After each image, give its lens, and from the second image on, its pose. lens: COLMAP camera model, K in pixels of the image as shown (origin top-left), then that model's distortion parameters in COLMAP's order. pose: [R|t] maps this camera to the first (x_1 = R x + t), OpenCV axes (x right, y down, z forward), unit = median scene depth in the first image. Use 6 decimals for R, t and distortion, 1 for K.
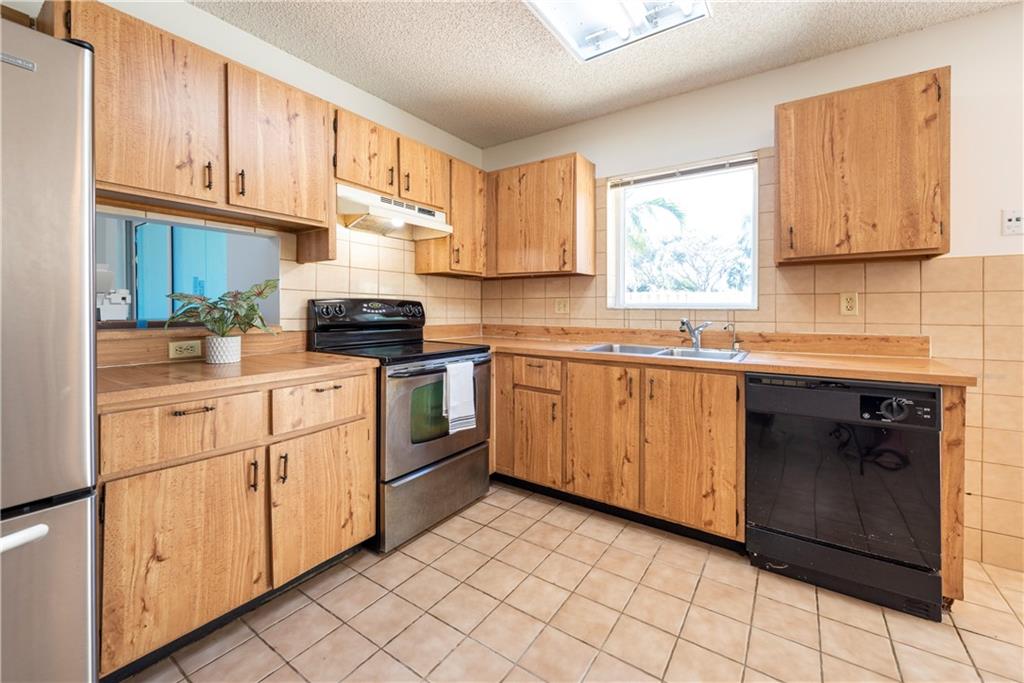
lens RADIAL K [[420.3, 0, 515.6], [0, 420.3, 309.0], [0, 0, 1]] dist [0.009044, -0.000990]
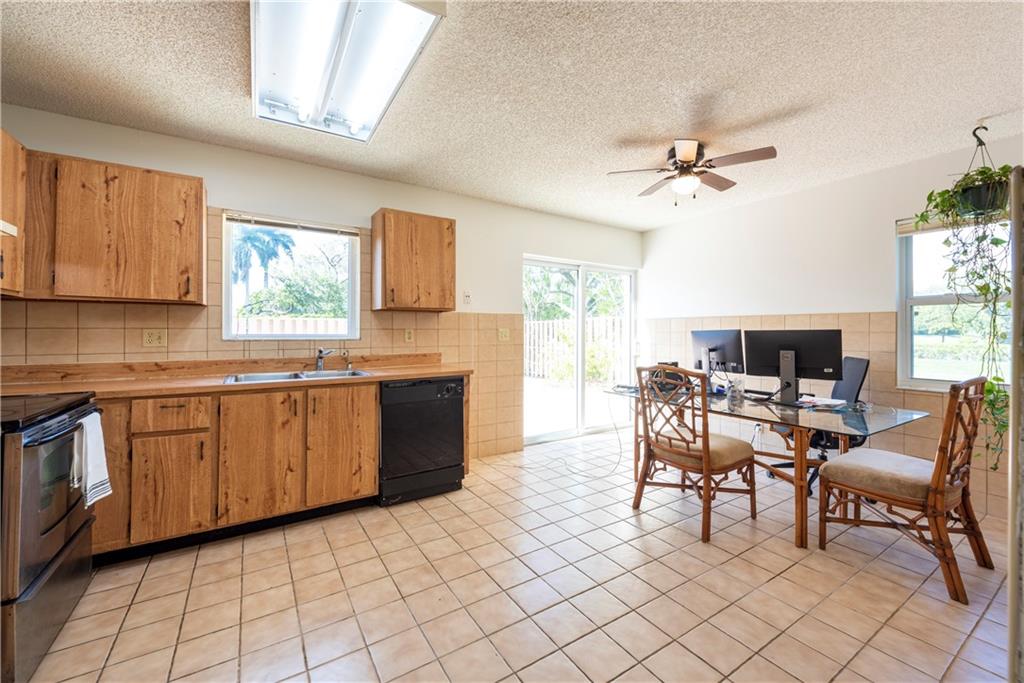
lens RADIAL K [[413.4, 0, 534.3], [0, 413.4, 319.4], [0, 0, 1]] dist [0.006022, -0.001572]
pose [[0.352202, 0.026310, 0.935554, -0.634486], [0.000190, 0.999603, -0.028182, -0.032174], [-0.935924, 0.010104, 0.352057, -0.051542]]
